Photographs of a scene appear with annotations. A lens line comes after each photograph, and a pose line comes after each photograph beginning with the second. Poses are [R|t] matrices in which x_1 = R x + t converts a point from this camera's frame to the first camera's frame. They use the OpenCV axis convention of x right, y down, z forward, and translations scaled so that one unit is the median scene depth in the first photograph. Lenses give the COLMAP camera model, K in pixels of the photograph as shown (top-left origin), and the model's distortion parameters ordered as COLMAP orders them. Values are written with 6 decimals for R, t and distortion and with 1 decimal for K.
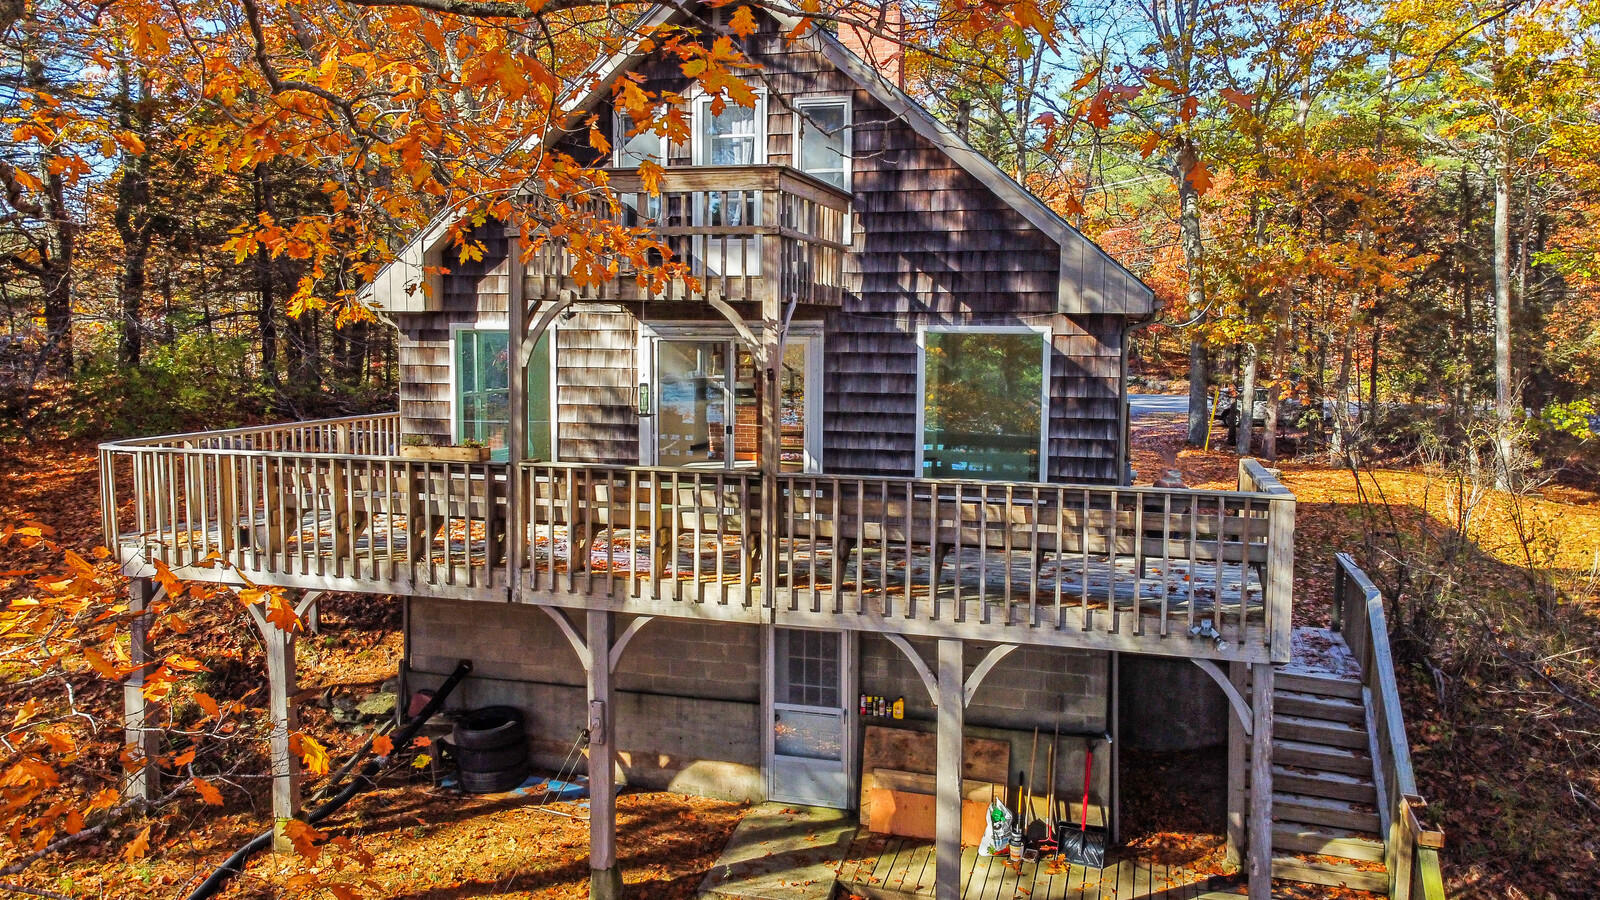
lens RADIAL K [[1182.5, 0, 800.0], [0, 1182.5, 450.0], [0, 0, 1]] dist [0.001832, -0.000206]
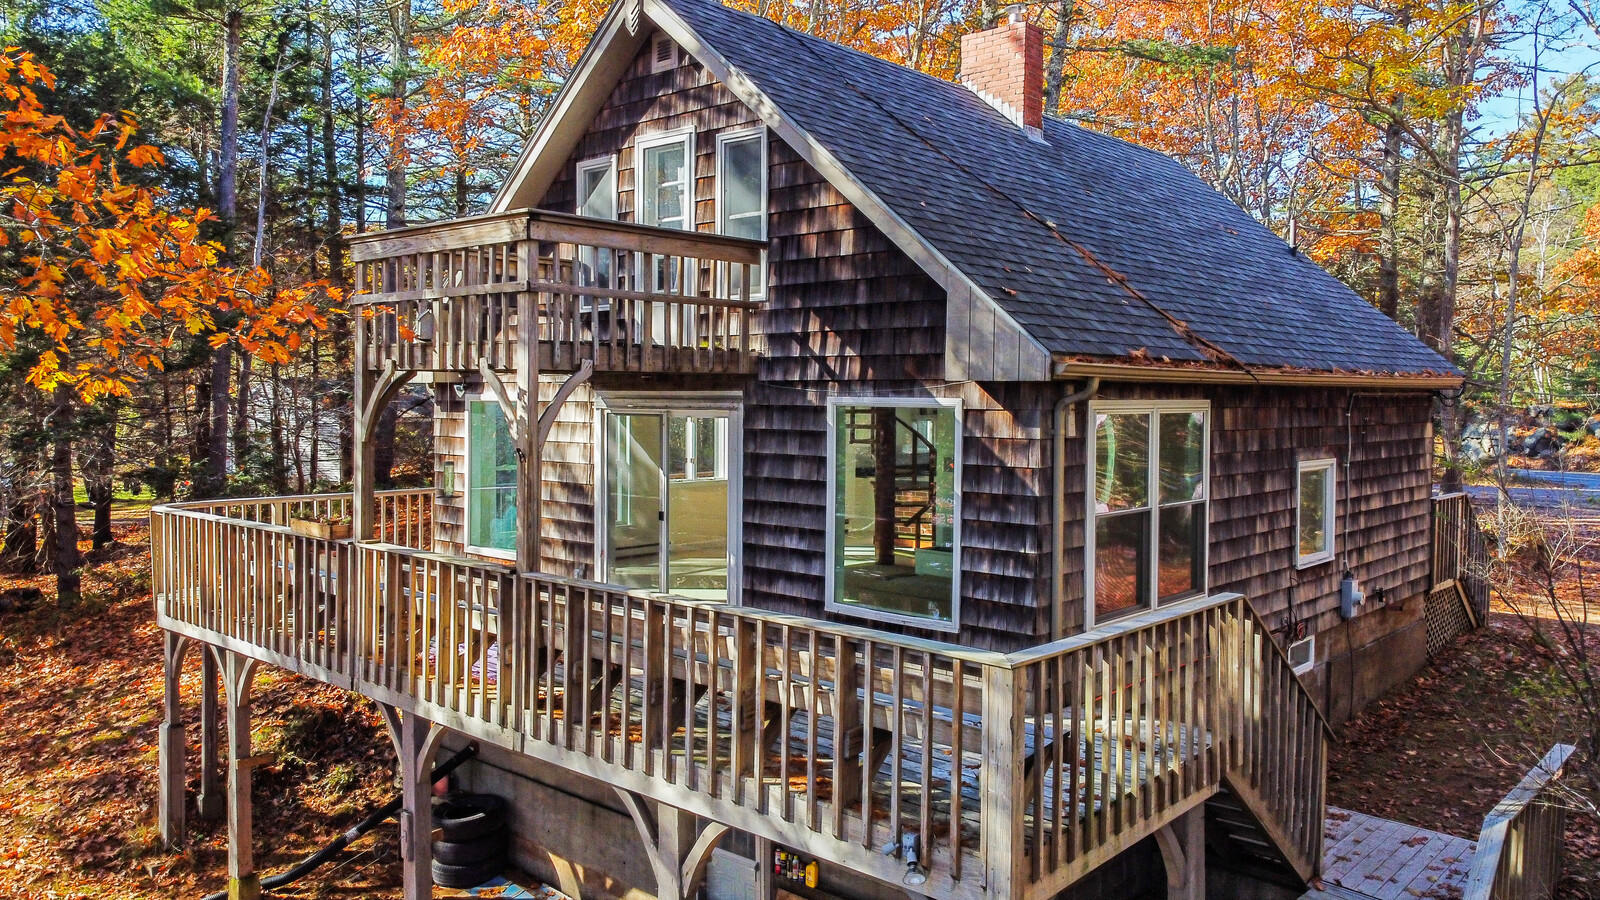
lens RADIAL K [[1182.5, 0, 800.0], [0, 1182.5, 450.0], [0, 0, 1]] dist [0.001832, -0.000206]
pose [[0.890984, 0.019714, -0.453607, 0.446460], [-0.045887, 0.997851, -0.046765, -0.030517], [0.451710, 0.062482, 0.889974, 0.275024]]
